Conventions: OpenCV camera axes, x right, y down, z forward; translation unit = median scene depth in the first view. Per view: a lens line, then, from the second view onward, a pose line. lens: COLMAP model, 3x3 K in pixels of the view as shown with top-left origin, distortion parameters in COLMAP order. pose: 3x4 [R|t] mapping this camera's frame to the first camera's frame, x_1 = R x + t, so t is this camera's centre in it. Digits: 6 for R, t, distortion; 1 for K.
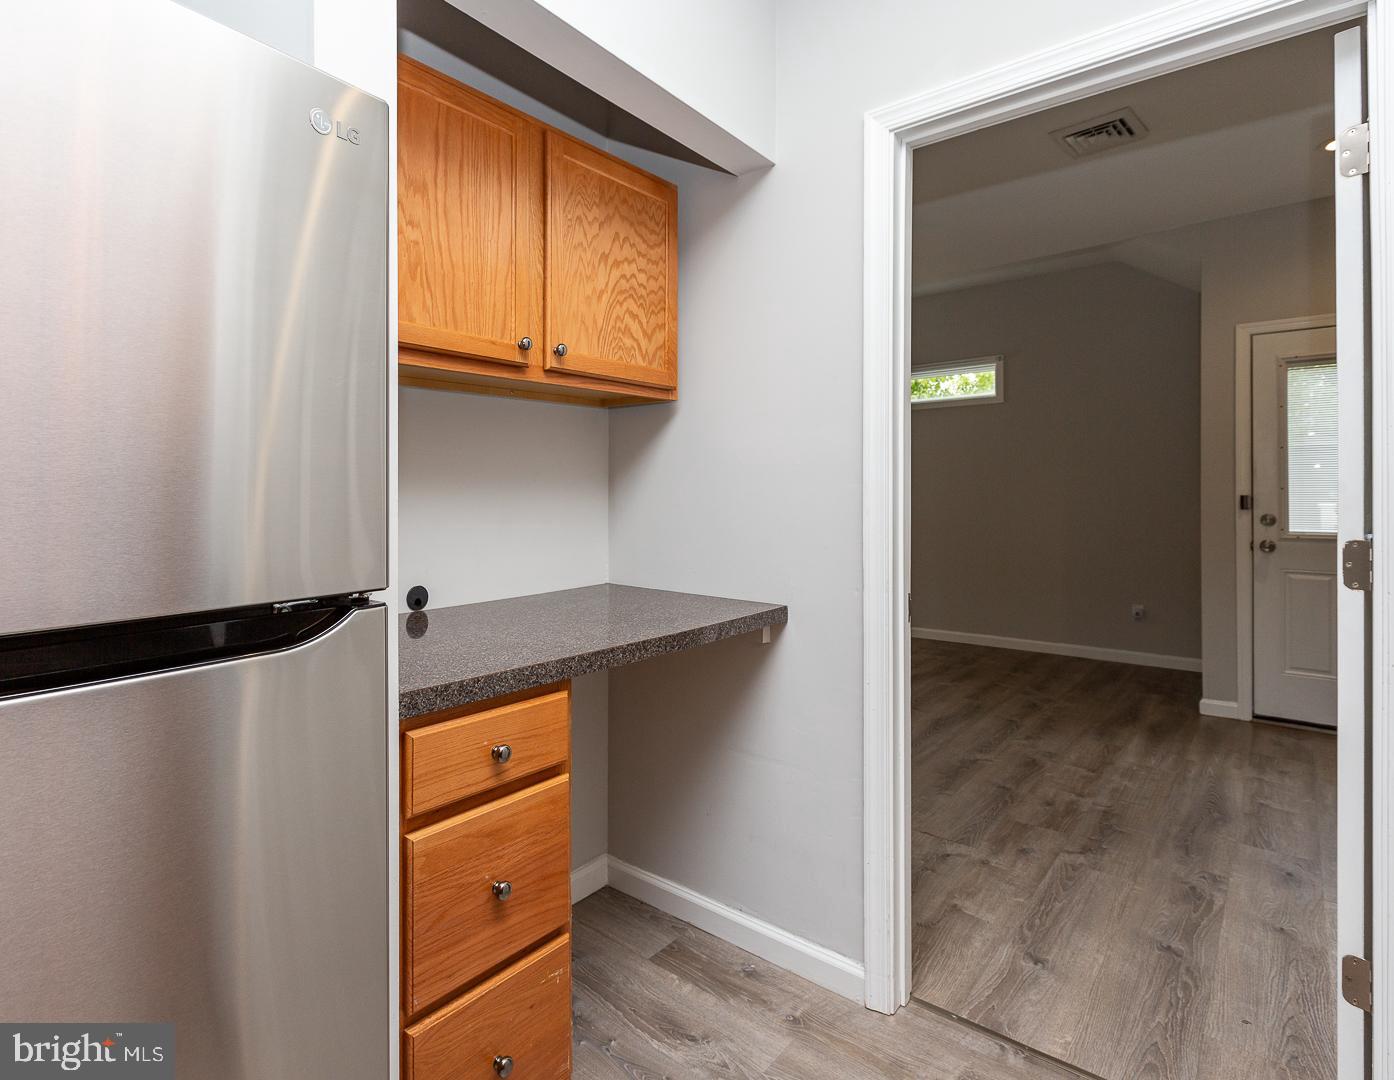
lens RADIAL K [[756.1, 0, 638.9], [0, 756.1, 489.5], [0, 0, 1]] dist [-0.013686, 0.002393]
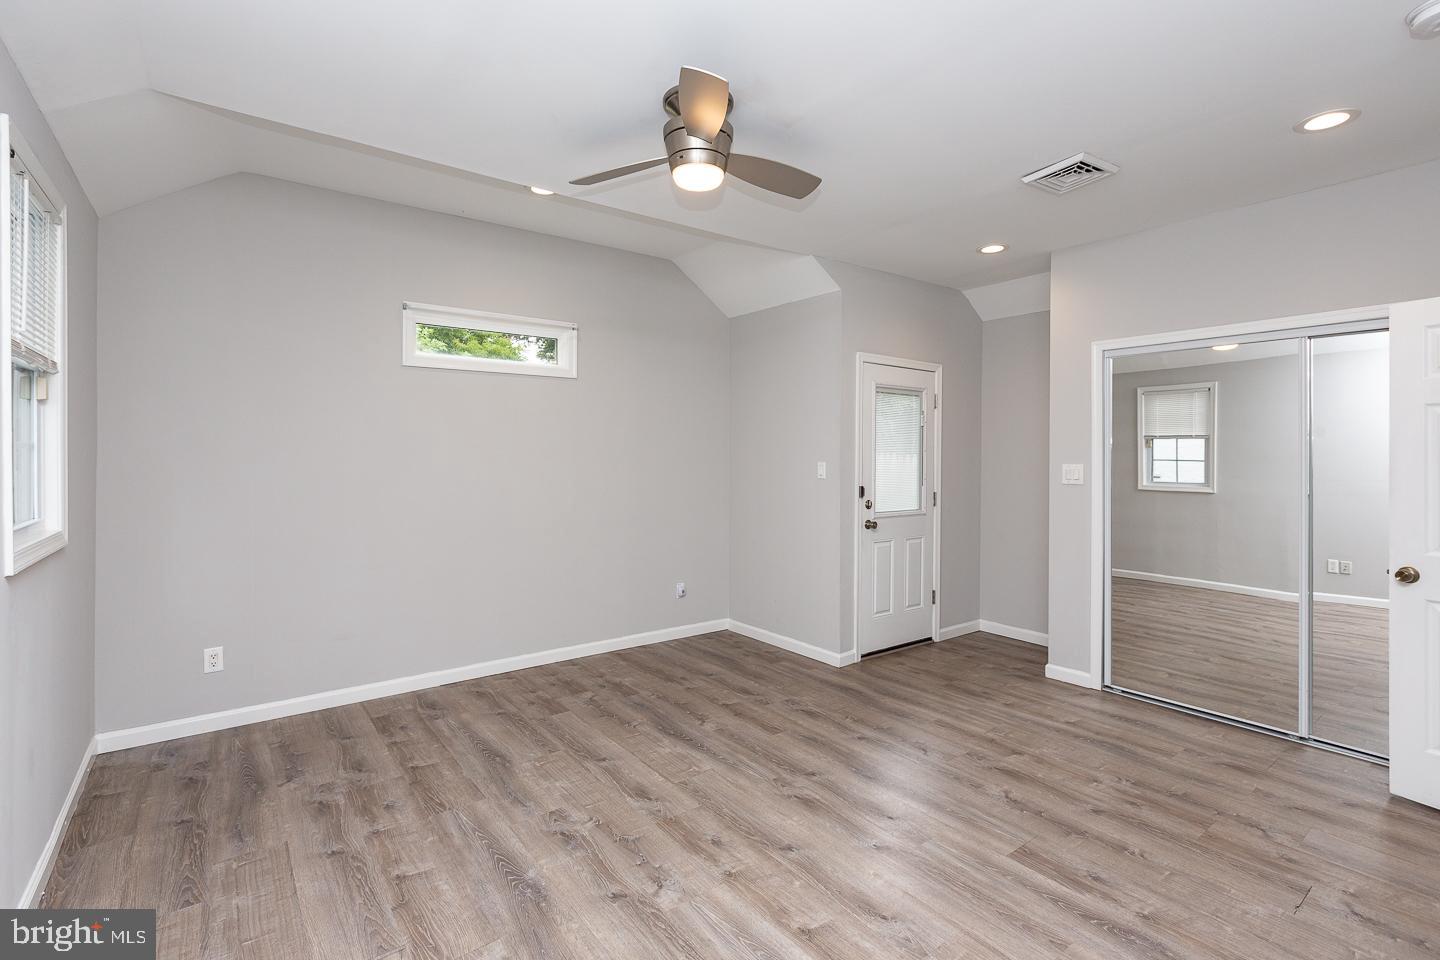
lens RADIAL K [[659.2, 0, 709.7], [0, 659.2, 454.8], [0, 0, 1]] dist [0.004462, -0.001664]
pose [[0.208070, -0.000767, 0.978114, -0.364821], [-0.010865, 0.999936, 0.003096, -0.049389], [-0.978054, -0.011272, 0.208048, 1.057252]]
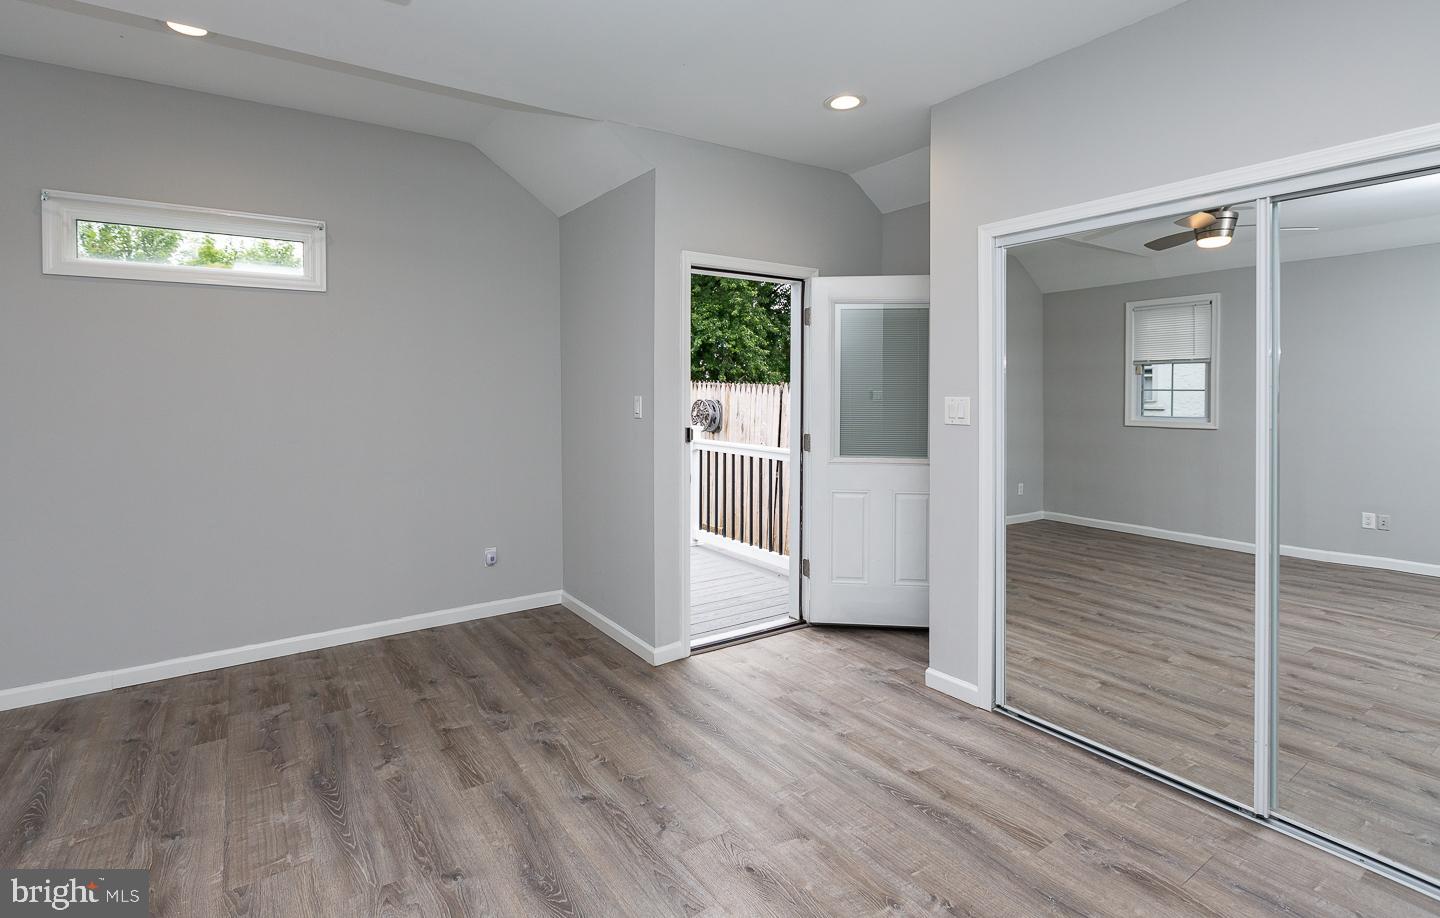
lens RADIAL K [[672.4, 0, 691.9], [0, 672.4, 391.2], [0, 0, 1]] dist [0.007533, -0.002908]
pose [[0.261172, -0.005610, 0.965276, -0.036801], [-0.002577, 0.999975, 0.006509, -0.046271], [-0.965289, -0.004187, 0.261151, 0.794071]]
